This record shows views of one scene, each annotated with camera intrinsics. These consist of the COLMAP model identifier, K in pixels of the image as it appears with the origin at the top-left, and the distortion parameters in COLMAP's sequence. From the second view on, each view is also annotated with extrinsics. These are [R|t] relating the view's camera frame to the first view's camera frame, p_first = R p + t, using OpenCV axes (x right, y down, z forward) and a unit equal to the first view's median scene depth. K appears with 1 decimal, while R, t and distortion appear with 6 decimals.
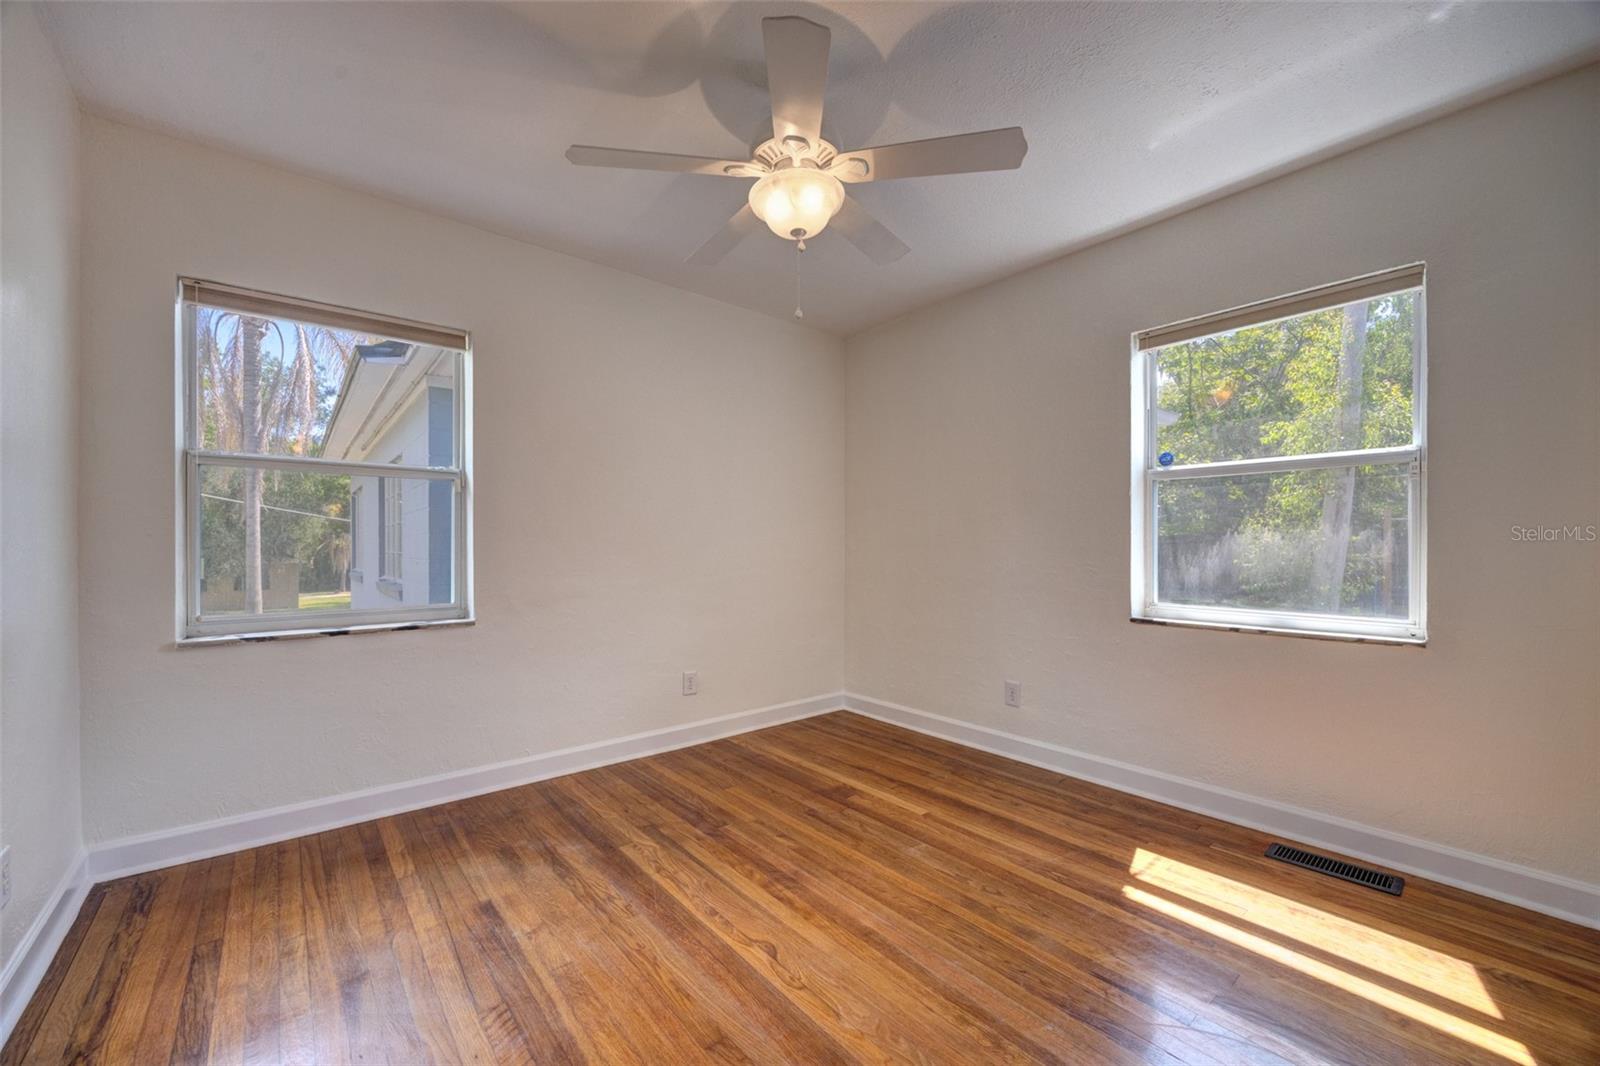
lens RADIAL K [[619.7, 0, 796.0], [0, 619.7, 542.4], [0, 0, 1]] dist [-0.003725, -0.000017]
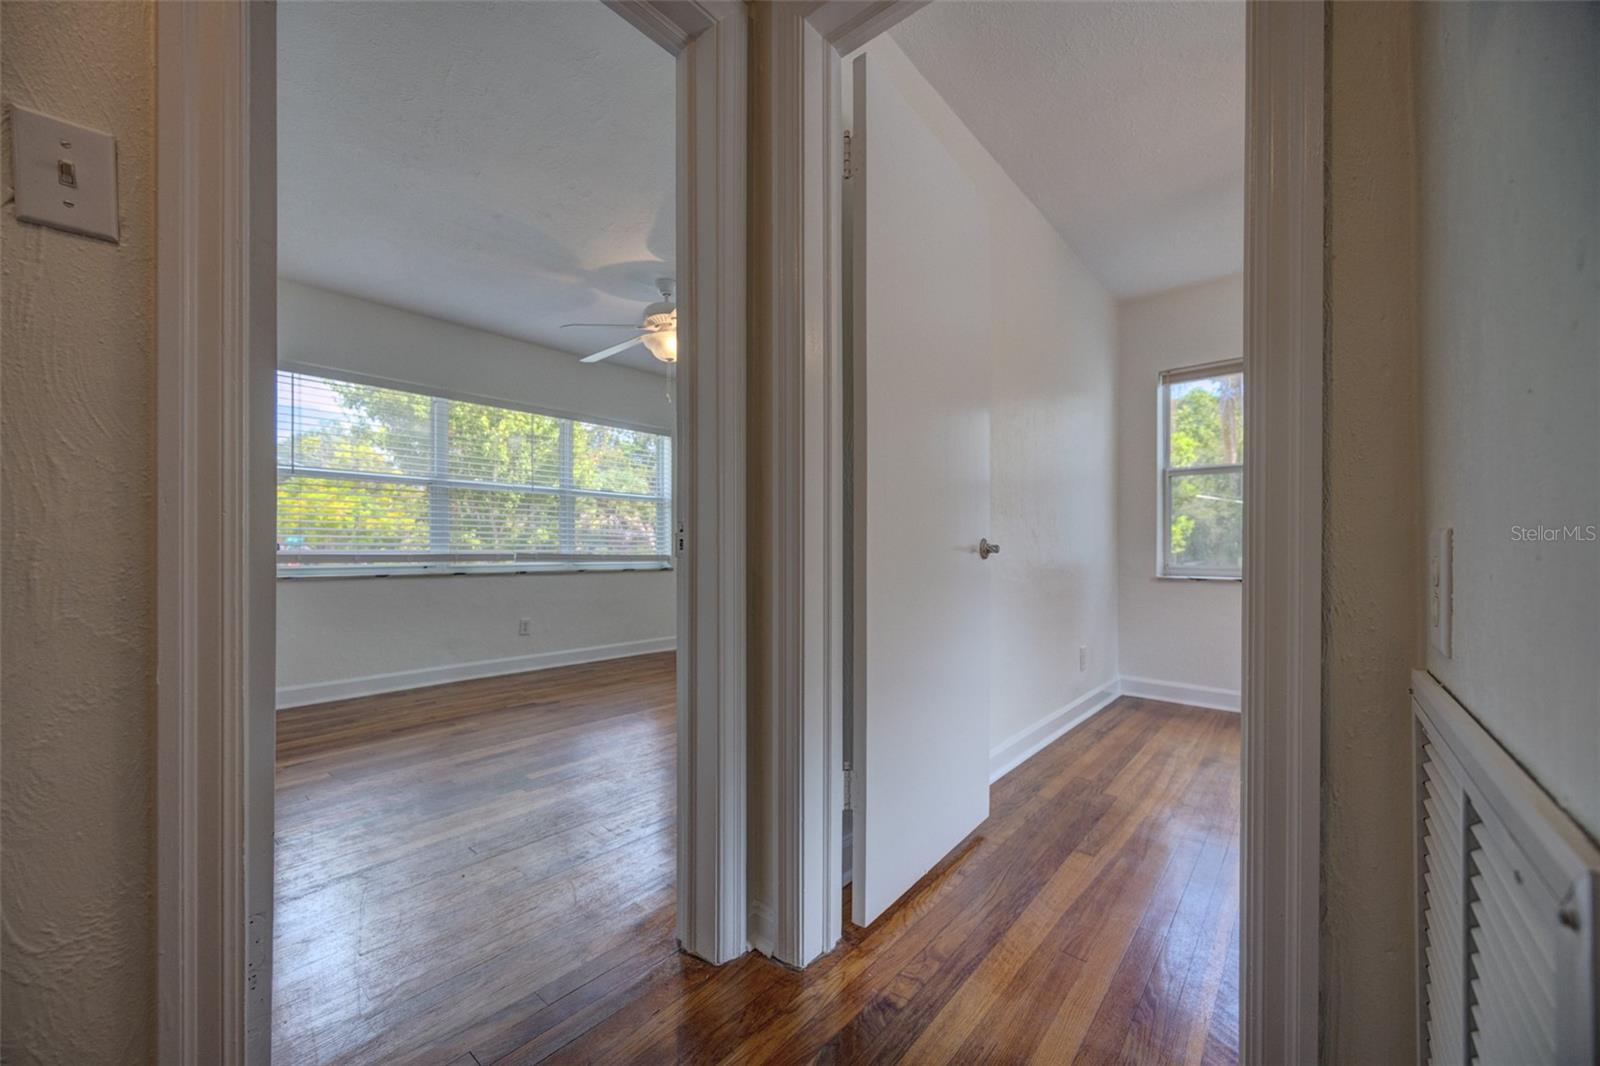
lens RADIAL K [[619.7, 0, 807.8], [0, 619.7, 547.2], [0, 0, 1]] dist [-0.003725, -0.000017]
pose [[0.174426, -0.001995, -0.984668, 0.672822], [-0.002600, 0.999994, -0.002487, 0.093565], [0.984667, 0.002994, 0.174420, -0.358315]]
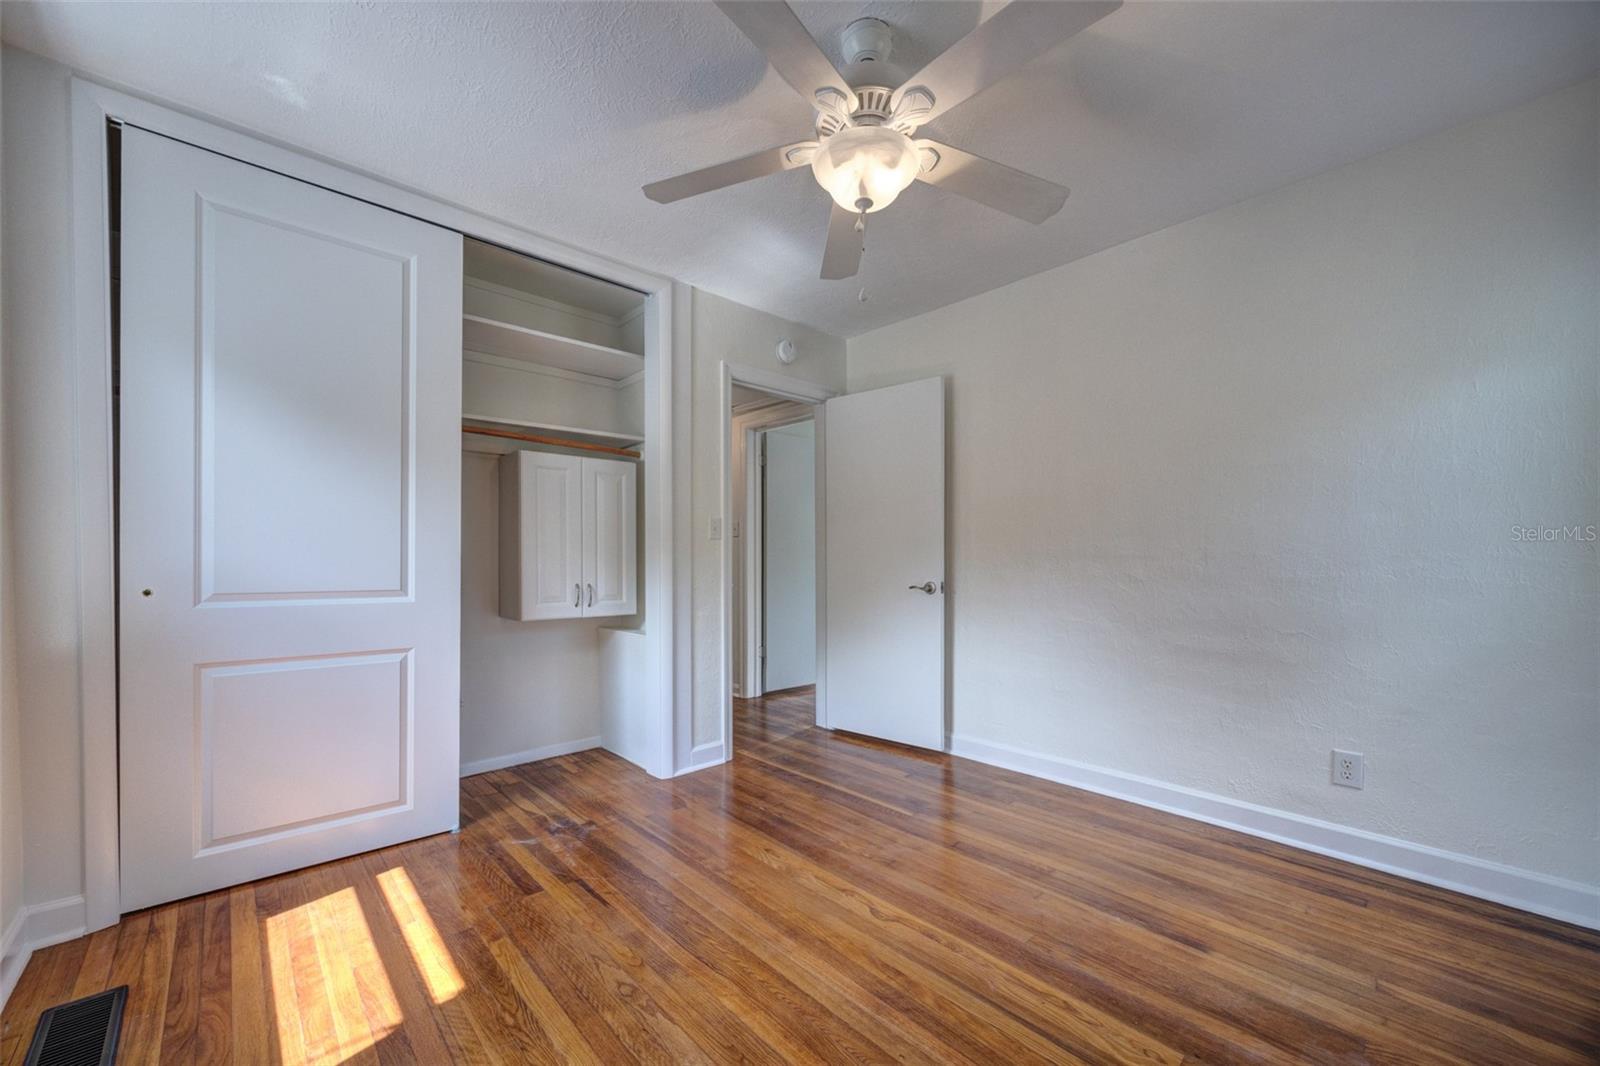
lens RADIAL K [[619.7, 0, 796.8], [0, 619.7, 545.2], [0, 0, 1]] dist [-0.003725, -0.000017]
pose [[-0.998809, -0.002816, -0.048717, 0.143692], [-0.001613, 0.999694, -0.024701, 0.013652], [0.048772, -0.024593, -0.998507, 1.894092]]
